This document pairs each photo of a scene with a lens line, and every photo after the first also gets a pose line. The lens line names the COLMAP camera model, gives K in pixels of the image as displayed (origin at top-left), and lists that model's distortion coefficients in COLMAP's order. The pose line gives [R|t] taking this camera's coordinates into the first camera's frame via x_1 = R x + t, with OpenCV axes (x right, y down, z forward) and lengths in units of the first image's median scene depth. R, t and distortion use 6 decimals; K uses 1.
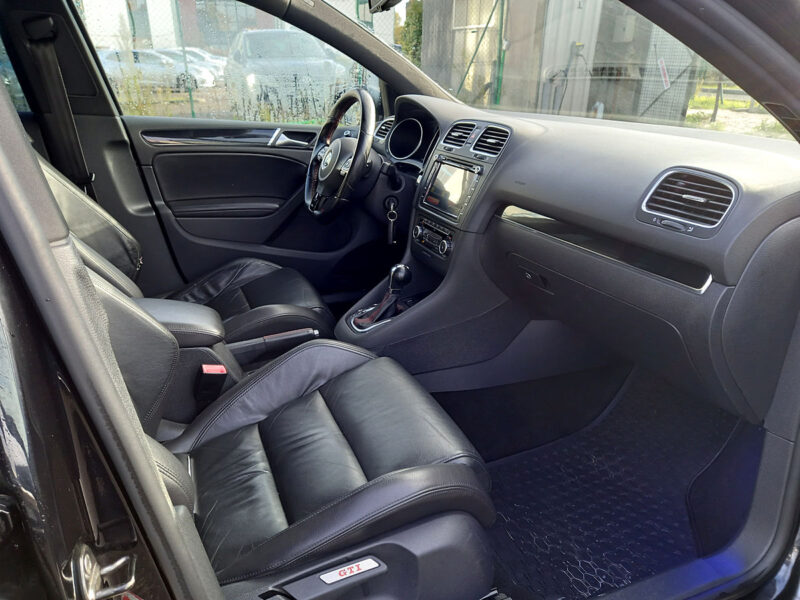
lens RADIAL K [[576.9, 0, 404.2], [0, 576.9, 299.3], [0, 0, 1]] dist [0.069382, -0.051476]
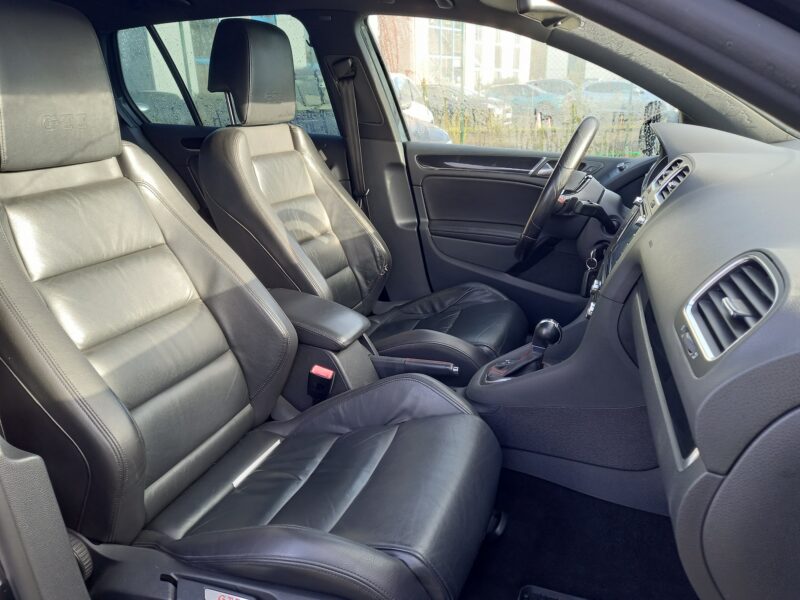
lens RADIAL K [[576.9, 0, 404.2], [0, 576.9, 299.3], [0, 0, 1]] dist [0.069382, -0.051476]
pose [[0.745086, 0.202052, -0.635628, 0.297009], [-0.230973, 0.972206, 0.038295, -0.058283], [0.625699, 0.118280, 0.771045, 0.171470]]
